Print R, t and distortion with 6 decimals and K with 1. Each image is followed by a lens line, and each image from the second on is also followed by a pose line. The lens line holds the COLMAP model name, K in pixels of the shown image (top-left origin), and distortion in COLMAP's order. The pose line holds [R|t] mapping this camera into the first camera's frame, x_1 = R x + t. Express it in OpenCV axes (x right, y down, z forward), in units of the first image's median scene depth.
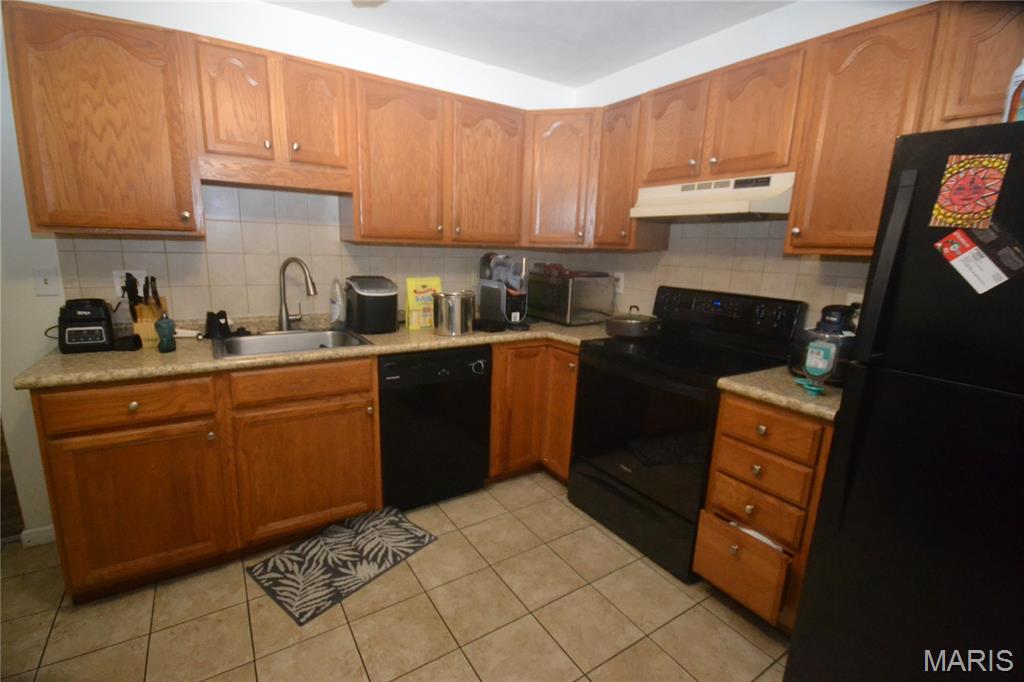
lens RADIAL K [[456.1, 0, 504.8], [0, 456.1, 343.6], [0, 0, 1]] dist [-0.001074, -0.000560]
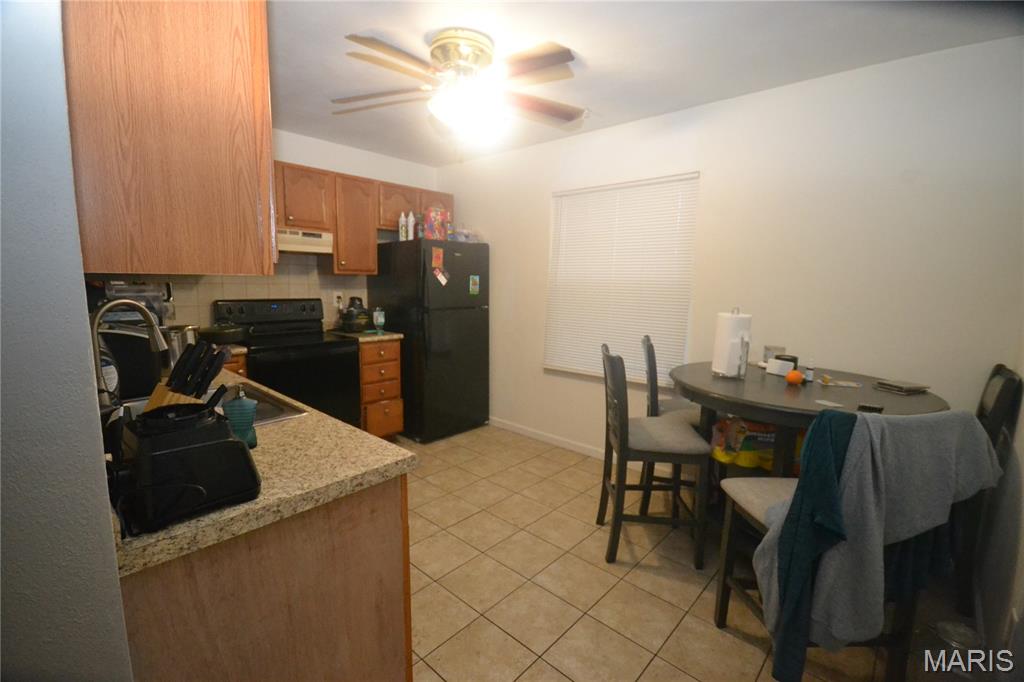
lens RADIAL K [[456.1, 0, 504.8], [0, 456.1, 343.6], [0, 0, 1]] dist [-0.001074, -0.000560]
pose [[-0.249868, -0.174983, 0.952338, -1.408535], [0.176158, 0.958907, 0.222409, -0.204019], [-0.952121, 0.223335, -0.208776, 0.730593]]
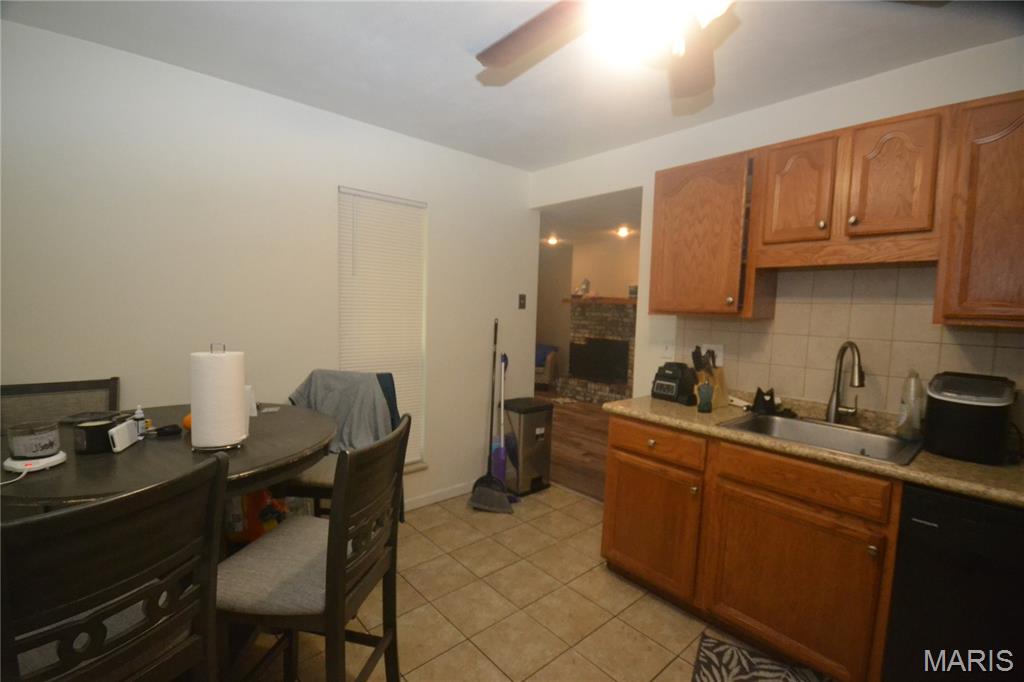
lens RADIAL K [[456.1, 0, 504.8], [0, 456.1, 343.6], [0, 0, 1]] dist [-0.001074, -0.000560]
pose [[0.144900, 0.052025, -0.988078, 0.347520], [-0.227645, 0.973580, 0.017878, -0.058696], [0.962903, 0.222340, 0.152915, 0.270563]]
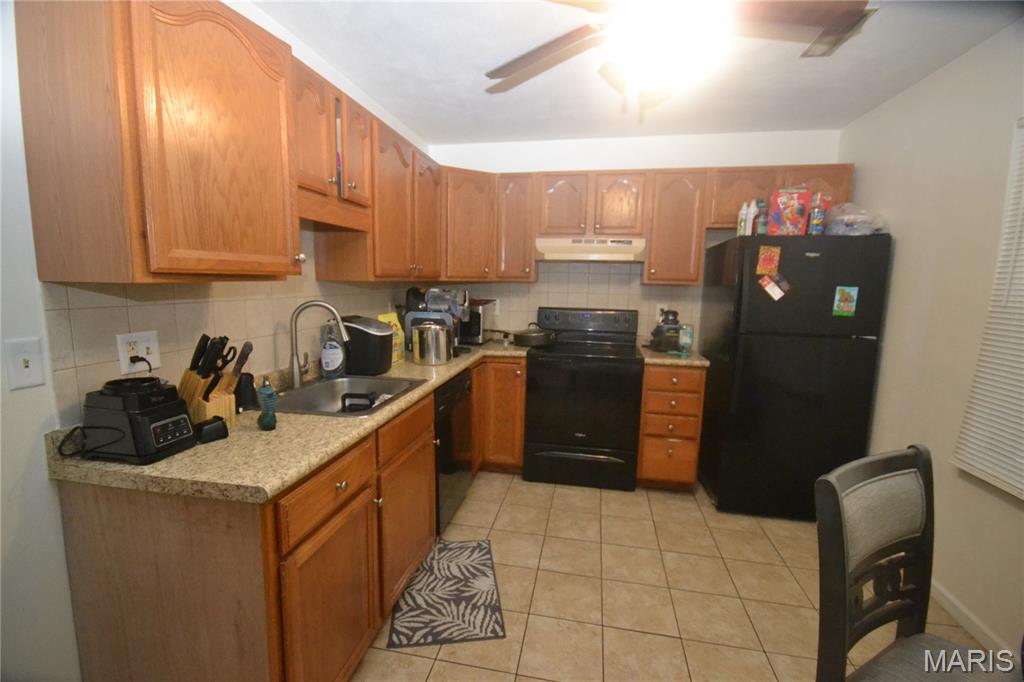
lens RADIAL K [[456.1, 0, 504.8], [0, 456.1, 343.6], [0, 0, 1]] dist [-0.001074, -0.000560]
pose [[0.695002, -0.120136, 0.708900, -0.974504], [0.153904, 0.987947, 0.016539, -0.075237], [-0.702343, 0.097608, 0.705115, 0.147168]]
